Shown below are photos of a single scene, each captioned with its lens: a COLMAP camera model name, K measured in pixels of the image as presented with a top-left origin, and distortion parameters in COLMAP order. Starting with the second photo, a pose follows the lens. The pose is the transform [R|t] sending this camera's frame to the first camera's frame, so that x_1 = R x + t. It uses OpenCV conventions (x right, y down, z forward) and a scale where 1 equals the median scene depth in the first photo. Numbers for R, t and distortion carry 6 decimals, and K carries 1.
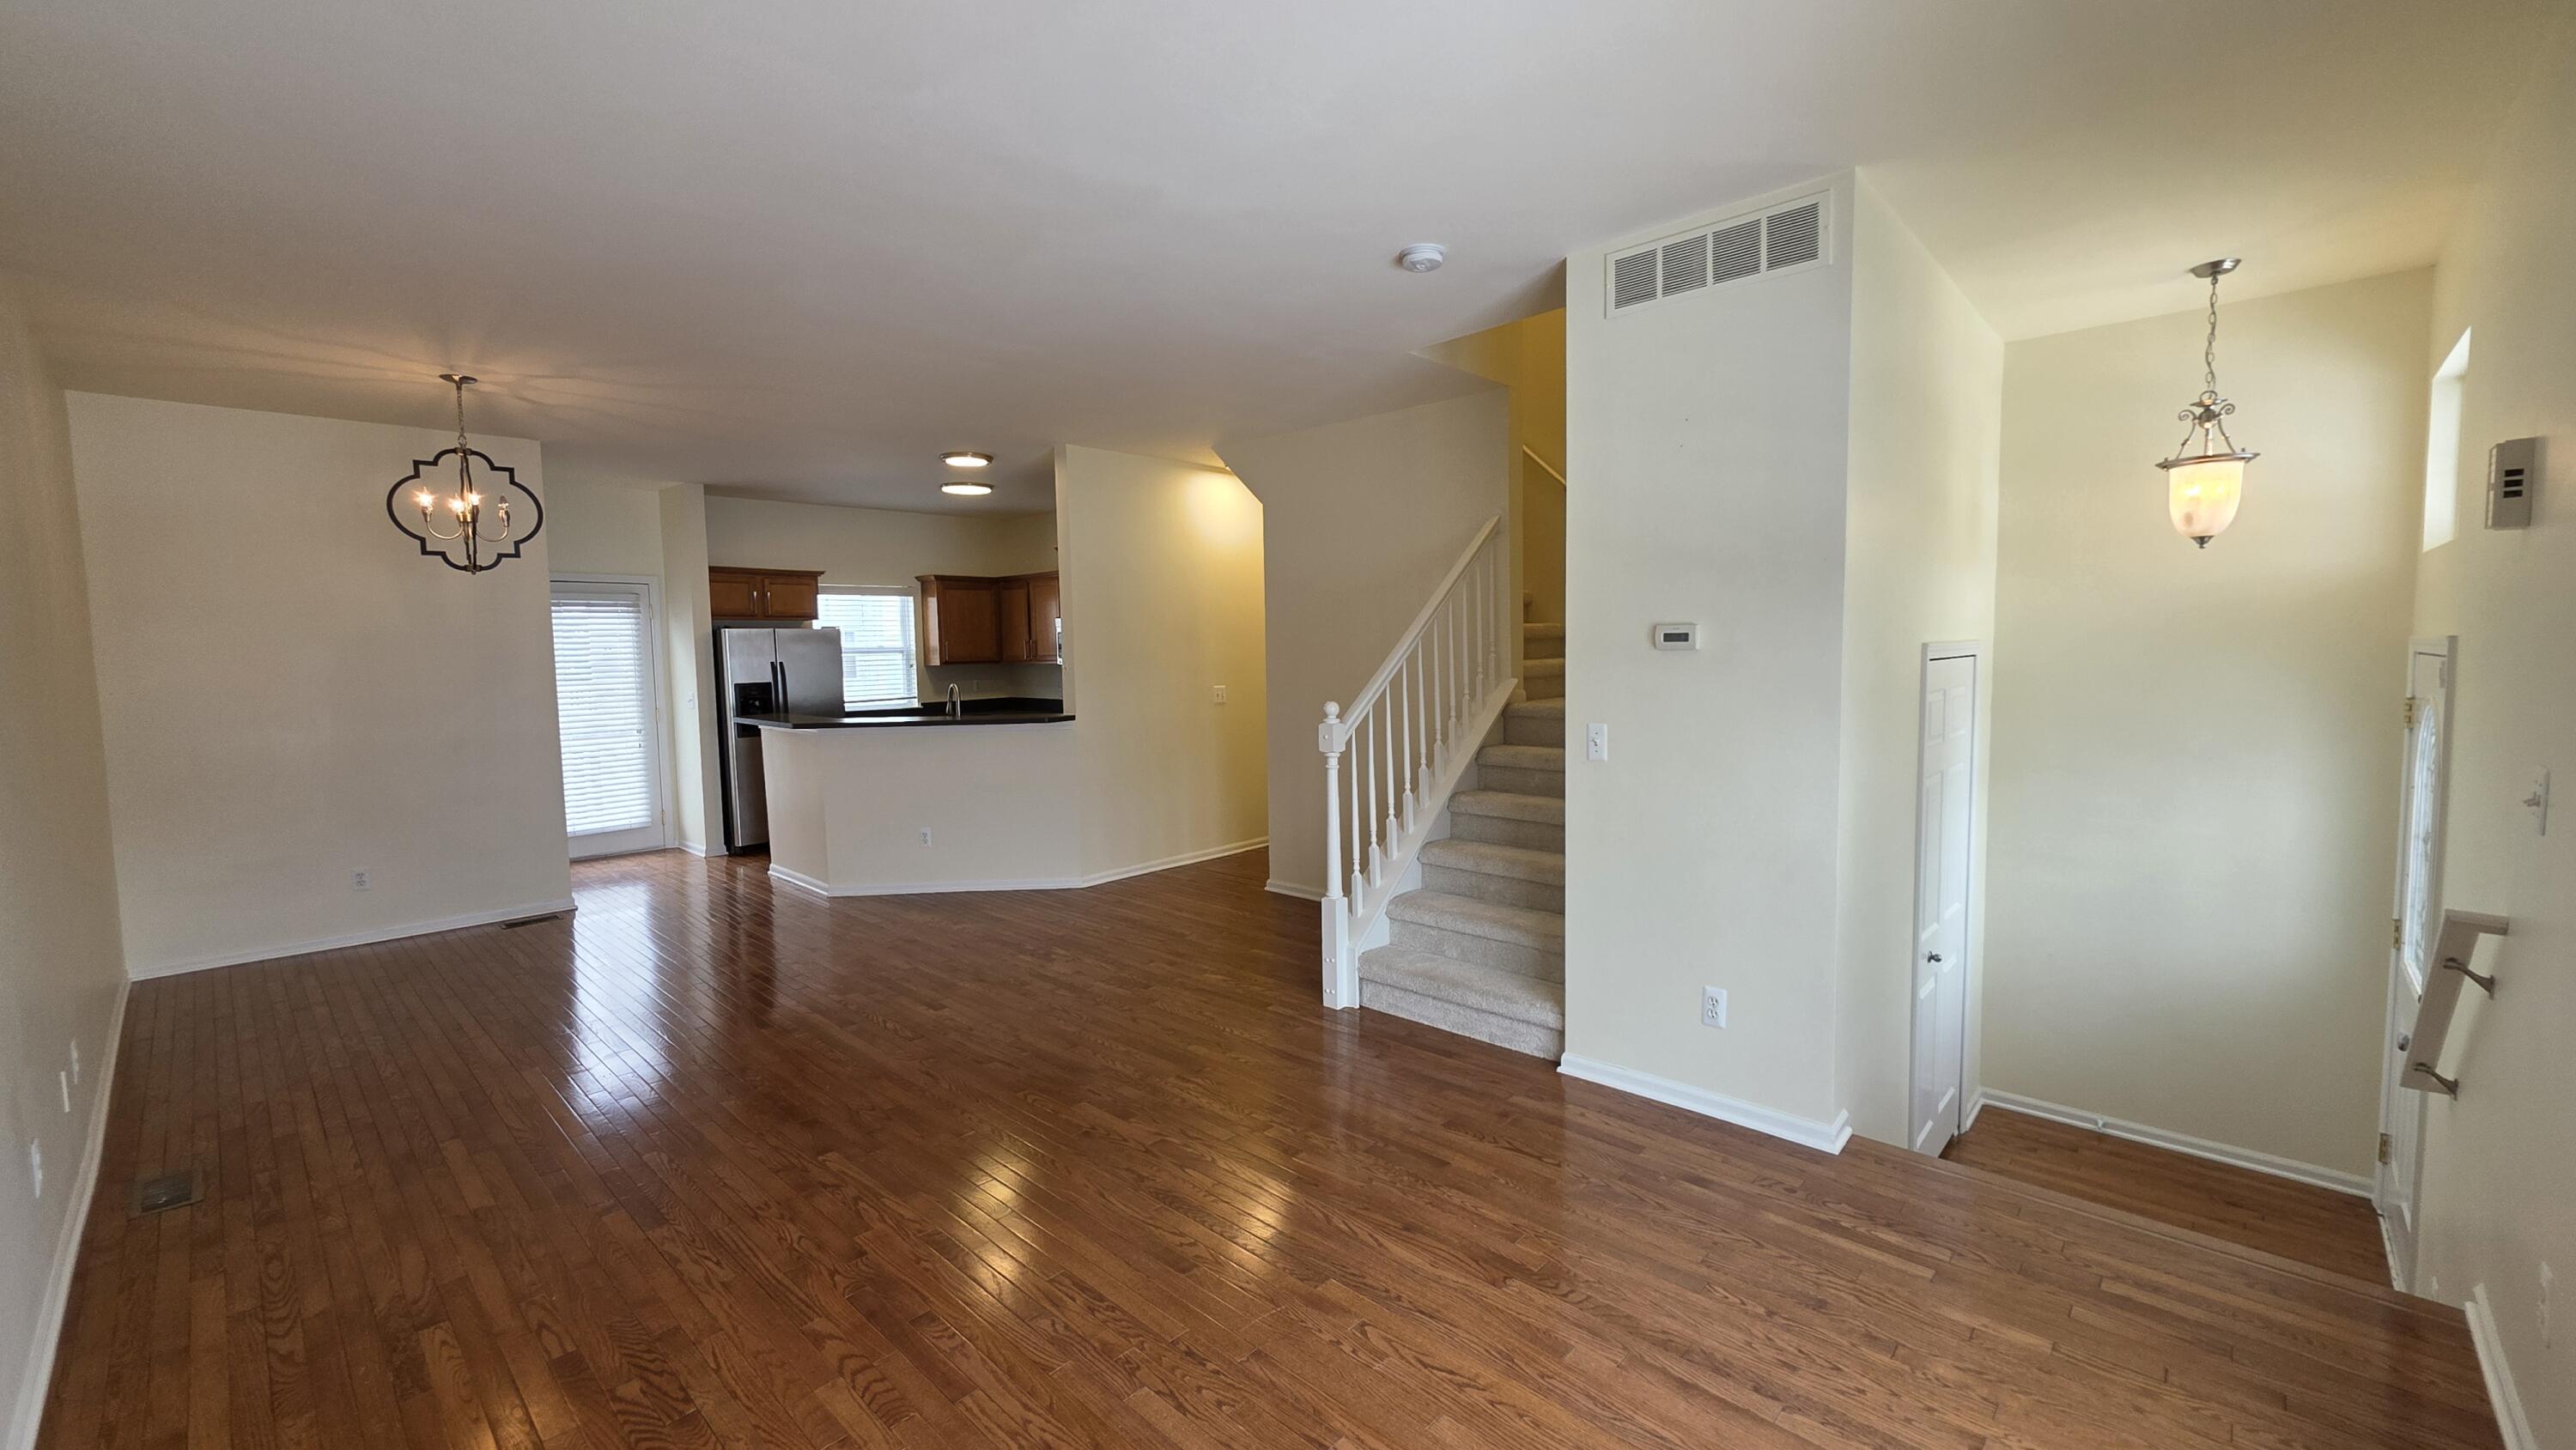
lens RADIAL K [[1024.5, 0, 1284.7], [0, 1024.5, 719.9], [0, 0, 1]] dist [0.004206, -0.000330]
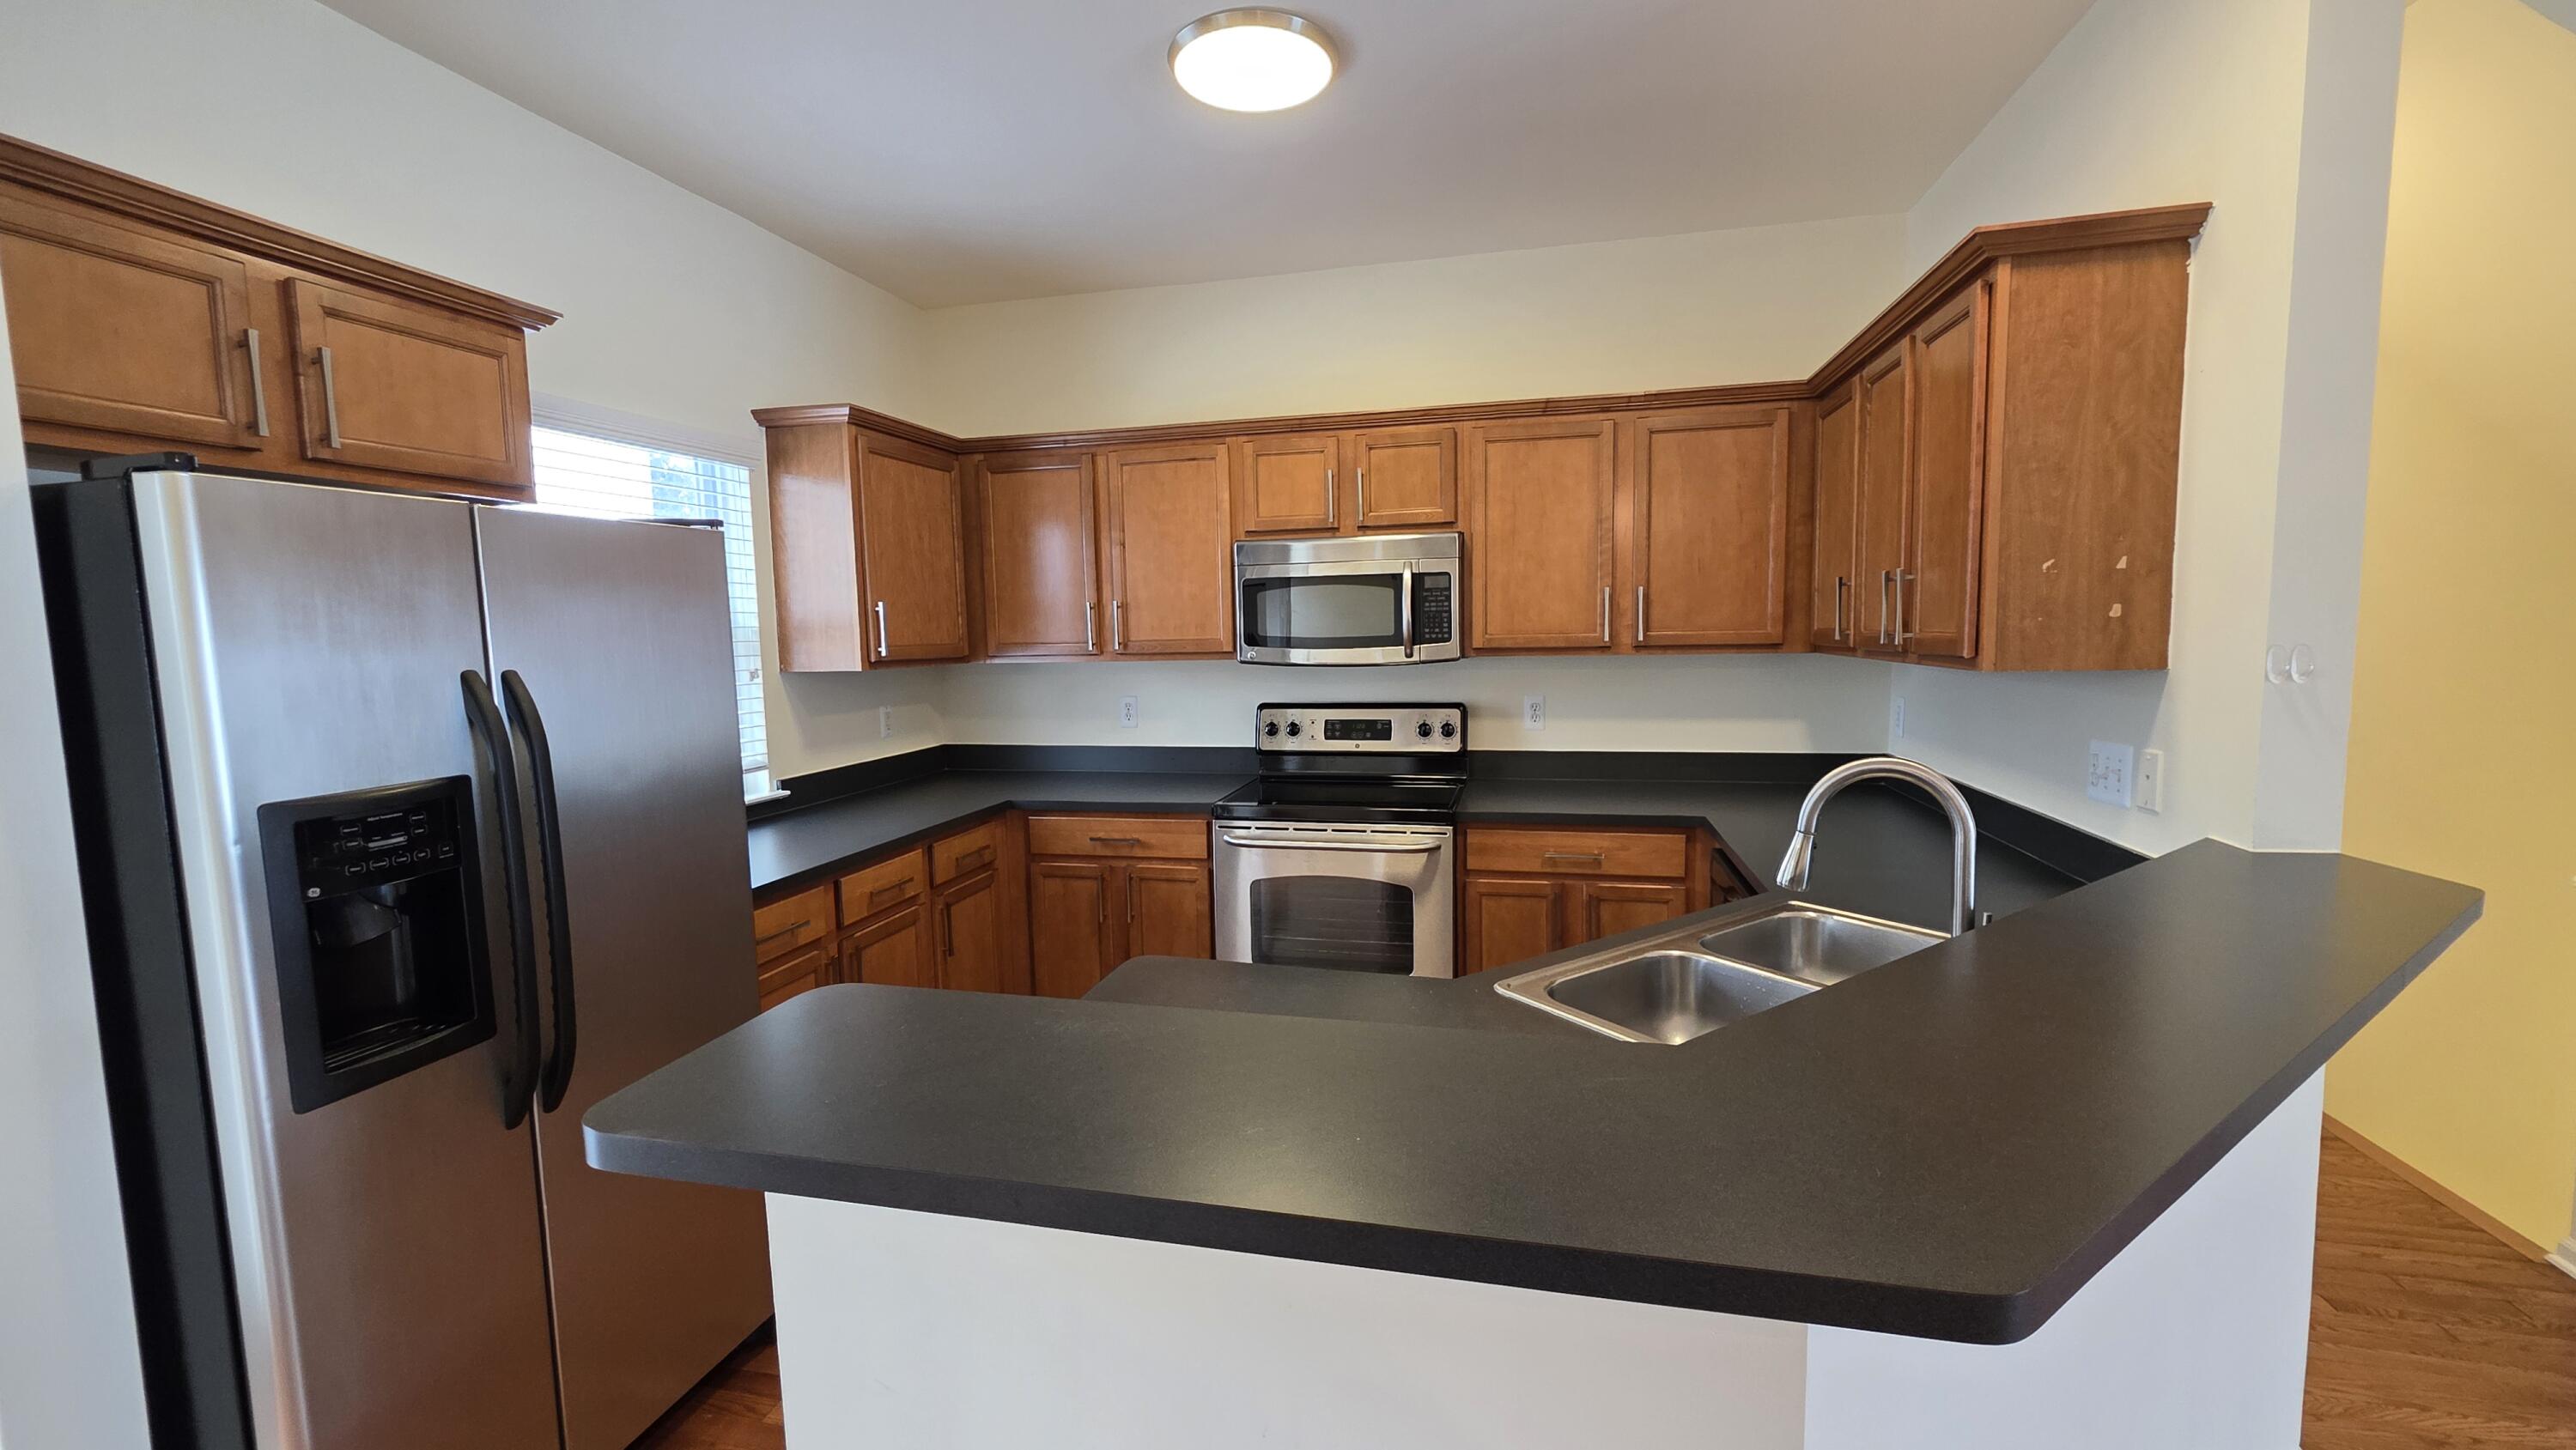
lens RADIAL K [[1024.5, 0, 1288.5], [0, 1024.5, 718.3], [0, 0, 1]] dist [0.004206, -0.000330]
pose [[0.864183, -0.046713, 0.501004, -0.784857], [0.043014, 0.998895, 0.018941, -0.077668], [-0.501335, 0.005181, 0.865238, 1.273786]]
